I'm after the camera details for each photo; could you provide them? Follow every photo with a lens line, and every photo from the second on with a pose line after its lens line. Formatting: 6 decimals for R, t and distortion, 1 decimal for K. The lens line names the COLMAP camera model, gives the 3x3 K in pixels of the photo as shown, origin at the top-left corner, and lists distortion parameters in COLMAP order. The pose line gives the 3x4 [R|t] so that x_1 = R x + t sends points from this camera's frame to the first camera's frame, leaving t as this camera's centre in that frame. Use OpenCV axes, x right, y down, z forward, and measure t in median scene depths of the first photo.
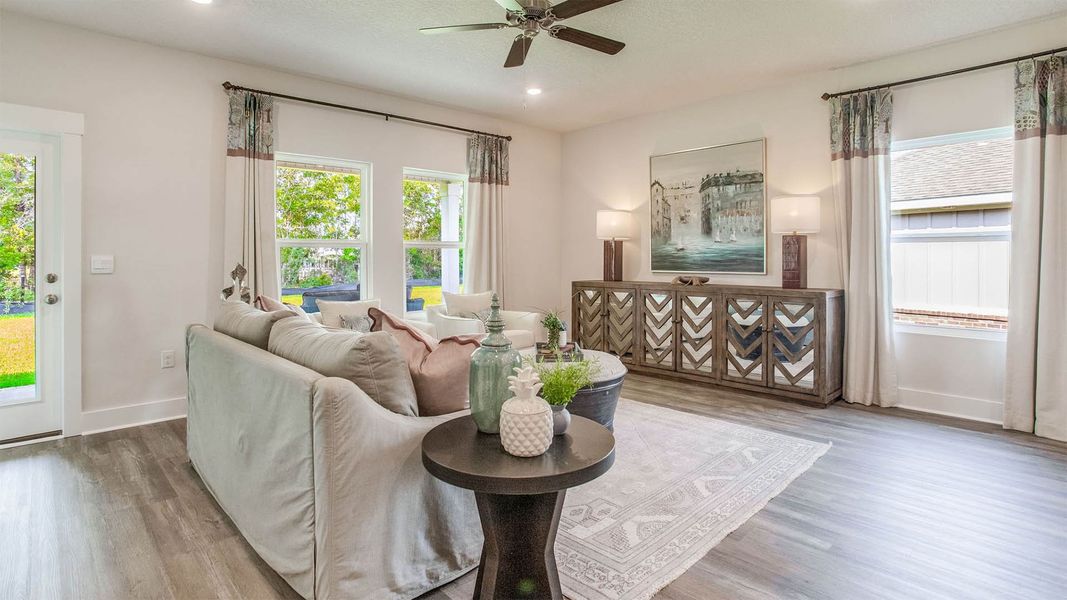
lens RADIAL K [[536.8, 0, 535.5], [0, 536.8, 256.7], [0, 0, 1]] dist [-0.038779, 0.016547]
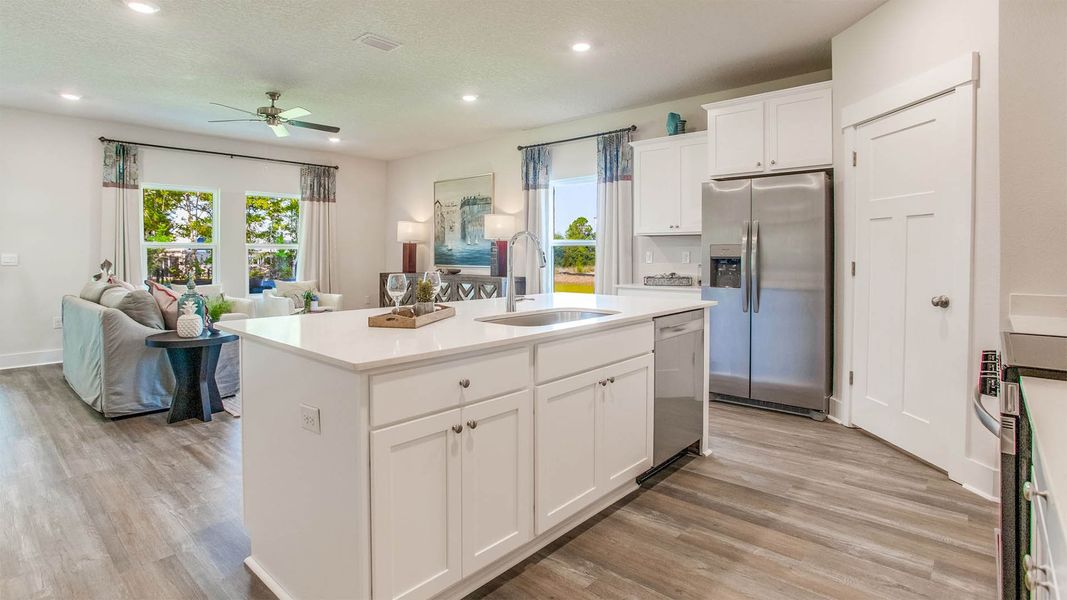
lens RADIAL K [[536.8, 0, 537.1], [0, 536.8, 255.7], [0, 0, 1]] dist [-0.038779, 0.016547]
pose [[0.996994, -0.000020, 0.077473, 0.476430], [-0.000074, 0.999999, 0.001212, 0.000810], [-0.077473, -0.001214, 0.996994, -0.520154]]
